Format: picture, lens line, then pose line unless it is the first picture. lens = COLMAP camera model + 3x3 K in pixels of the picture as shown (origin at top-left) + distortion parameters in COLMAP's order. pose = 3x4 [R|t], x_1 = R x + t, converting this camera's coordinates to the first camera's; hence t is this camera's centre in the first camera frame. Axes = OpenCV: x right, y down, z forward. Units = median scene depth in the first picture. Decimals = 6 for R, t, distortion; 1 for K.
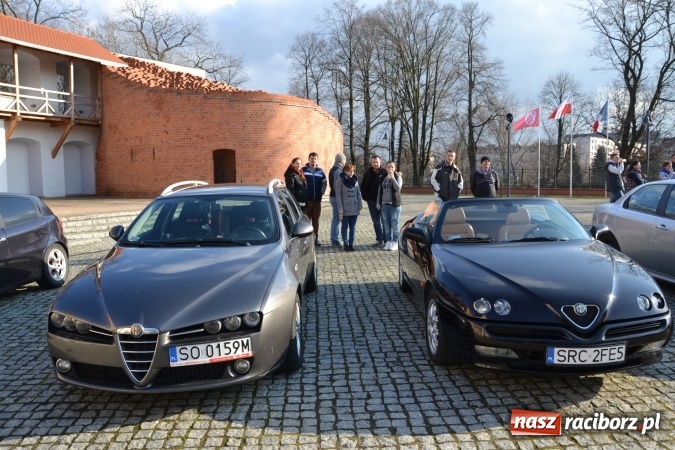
lens RADIAL K [[547.6, 0, 339.2], [0, 547.6, 225.8], [0, 0, 1]] dist [-0.152944, 0.124519]
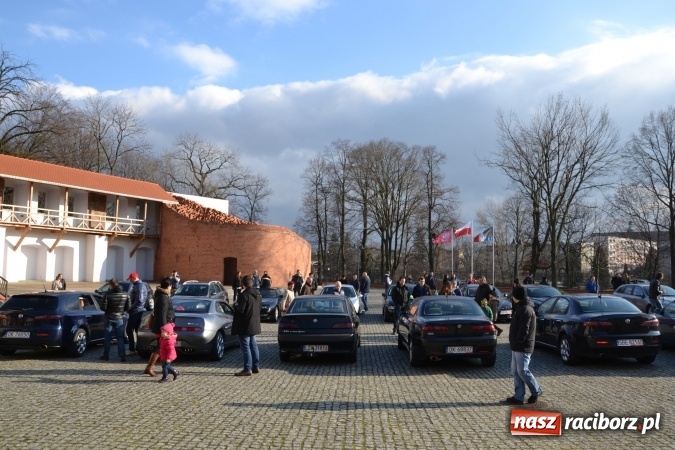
lens RADIAL K [[547.6, 0, 335.9], [0, 547.6, 223.3], [0, 0, 1]] dist [-0.152944, 0.124519]
pose [[0.996354, 0.020886, -0.082718, 0.241087], [-0.034762, 0.984823, -0.170047, 0.030165], [0.077911, 0.172303, 0.981958, -0.629181]]
